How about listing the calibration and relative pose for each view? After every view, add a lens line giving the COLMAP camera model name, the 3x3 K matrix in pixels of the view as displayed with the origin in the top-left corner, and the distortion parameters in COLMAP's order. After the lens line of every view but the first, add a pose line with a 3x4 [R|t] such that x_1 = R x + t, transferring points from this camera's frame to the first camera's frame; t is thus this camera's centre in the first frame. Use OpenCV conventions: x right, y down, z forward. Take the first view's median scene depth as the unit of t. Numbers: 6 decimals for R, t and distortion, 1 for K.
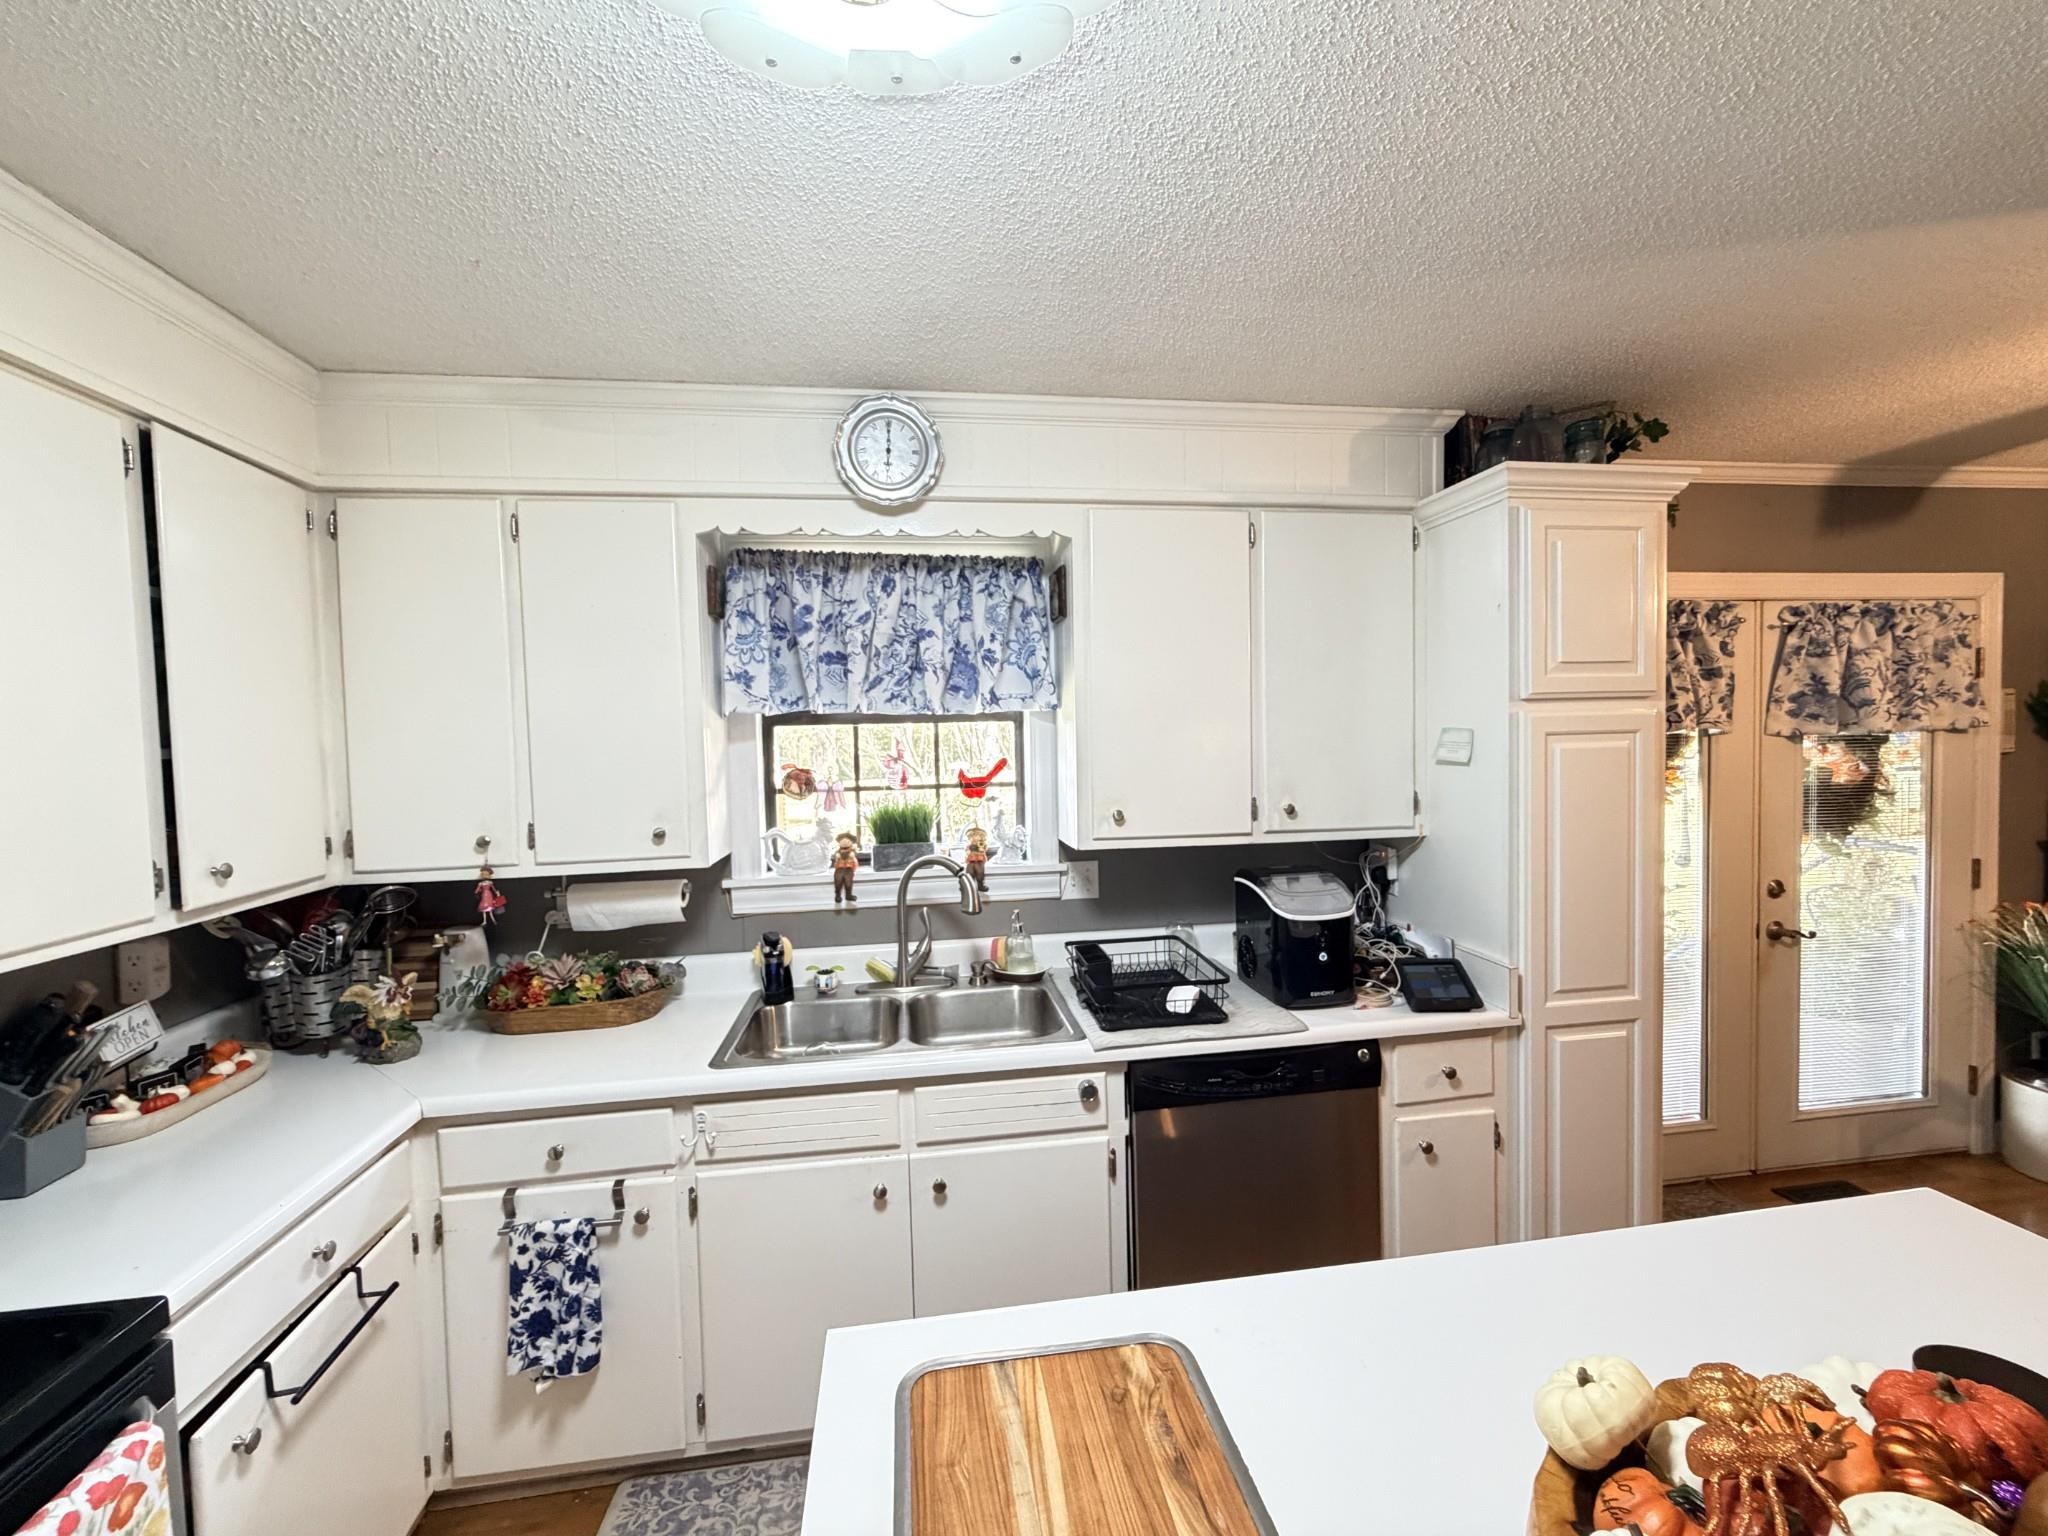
lens RADIAL K [[815.4, 0, 1024.0], [0, 815.4, 768.0], [0, 0, 1]] dist [0.001253, 0.000158]
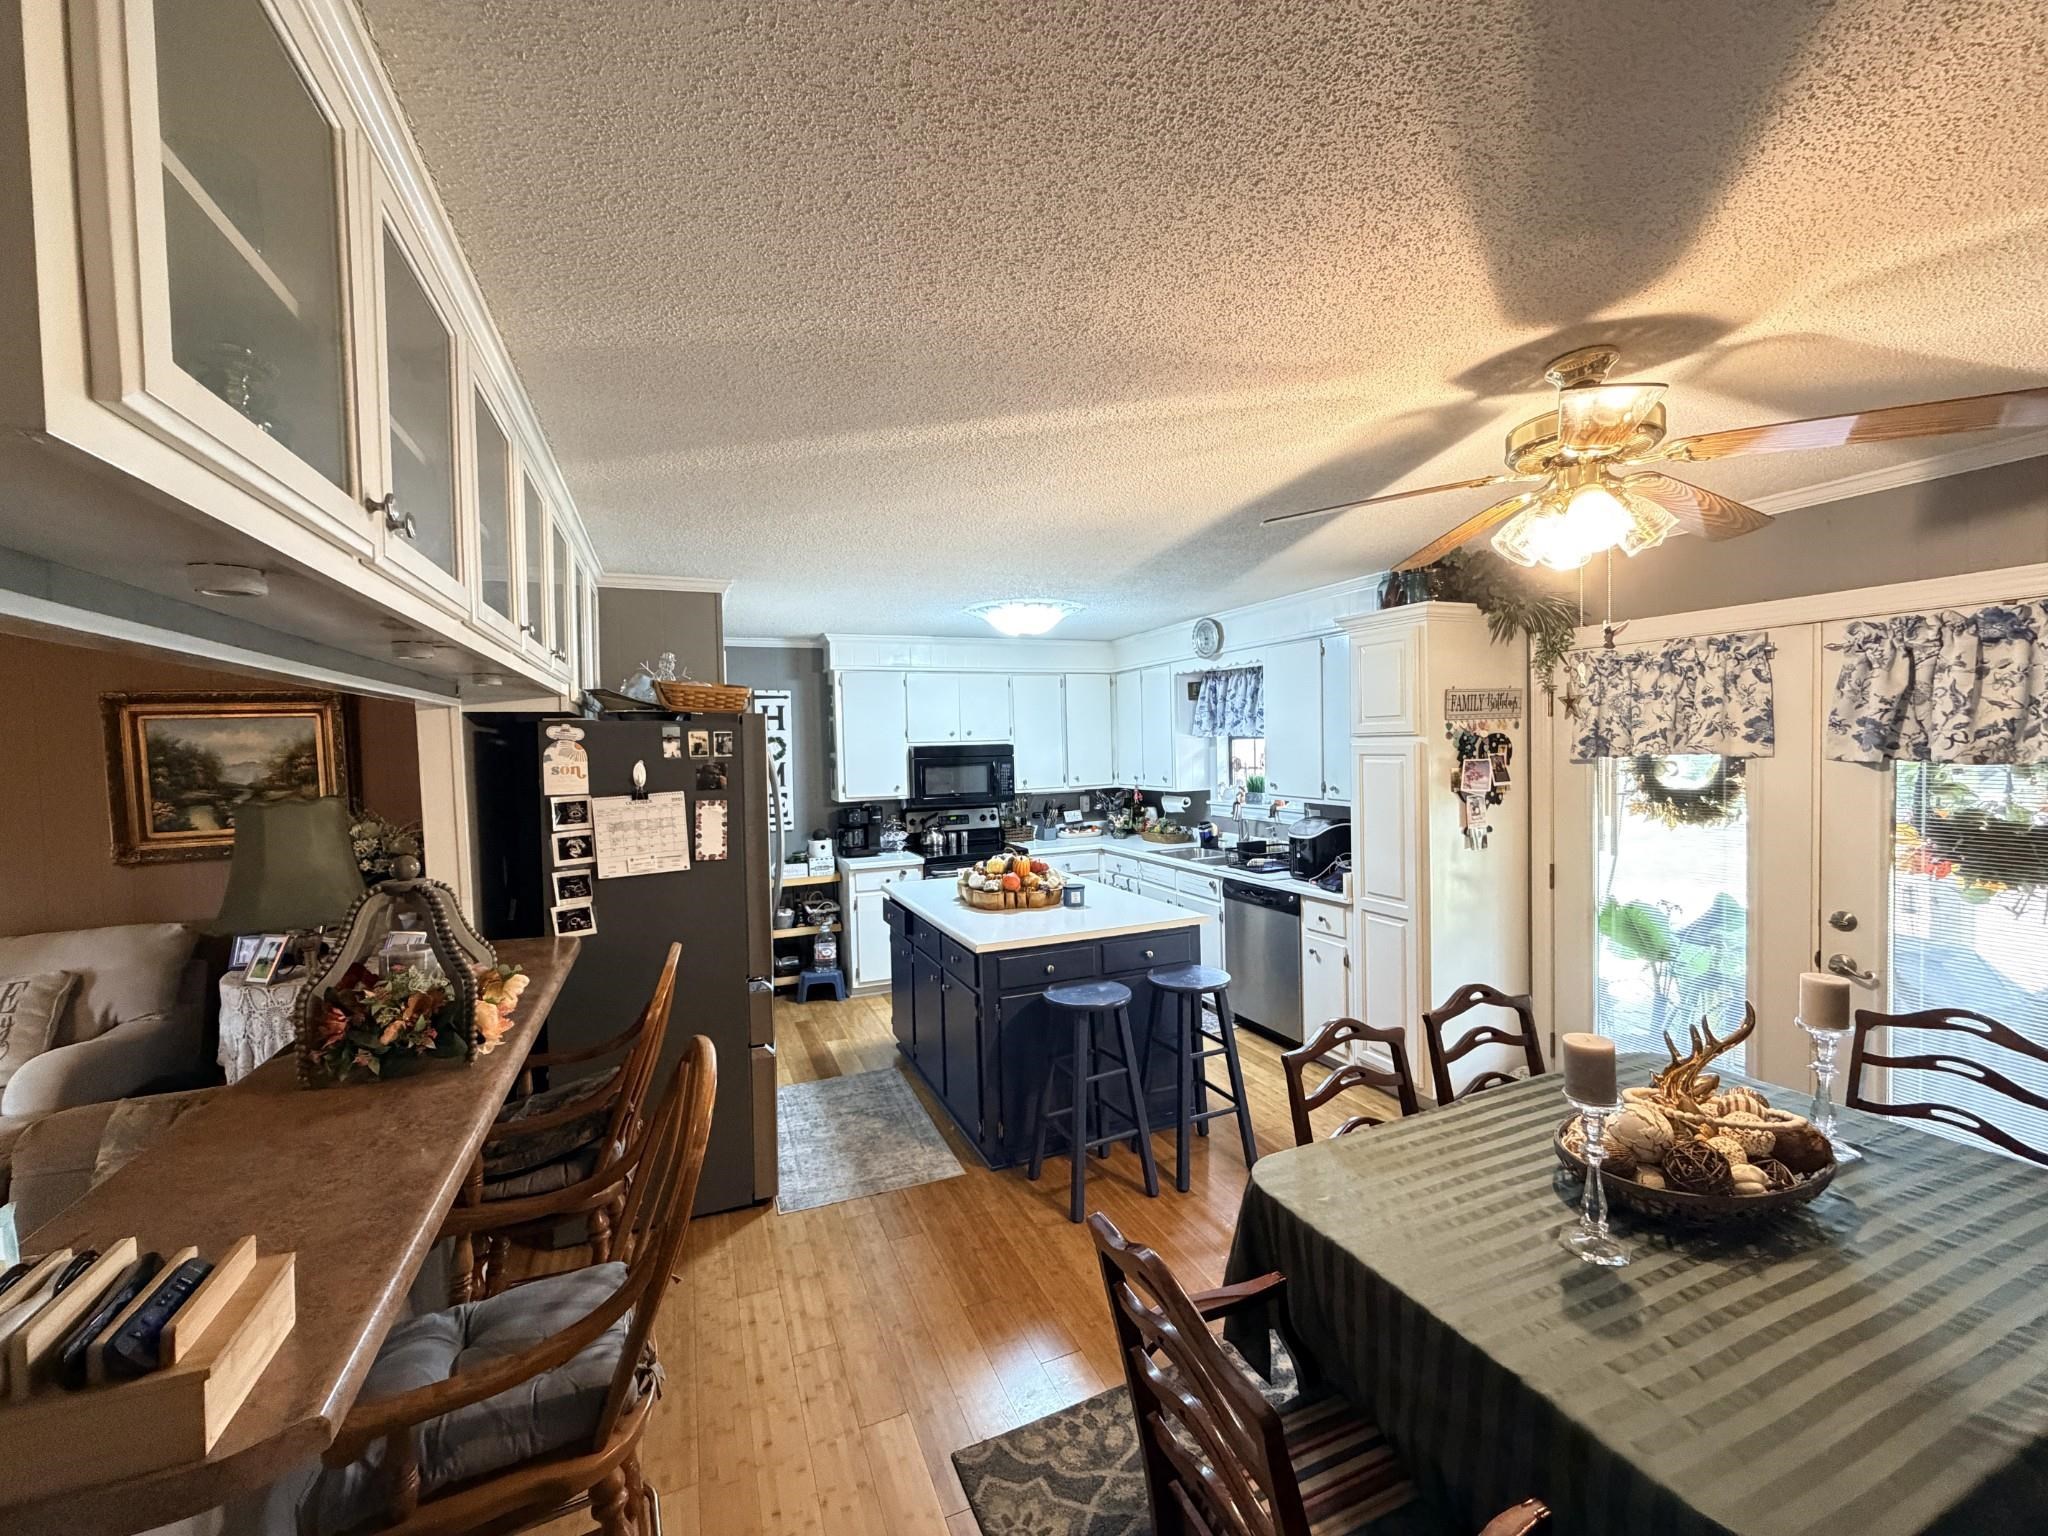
lens RADIAL K [[815.4, 0, 1024.0], [0, 815.4, 768.0], [0, 0, 1]] dist [0.001253, 0.000158]
pose [[0.252662, 0.048723, -0.966327, 2.239404], [-0.018694, 0.998791, 0.045472, -0.079333], [0.967374, 0.006575, 0.253268, -0.236060]]
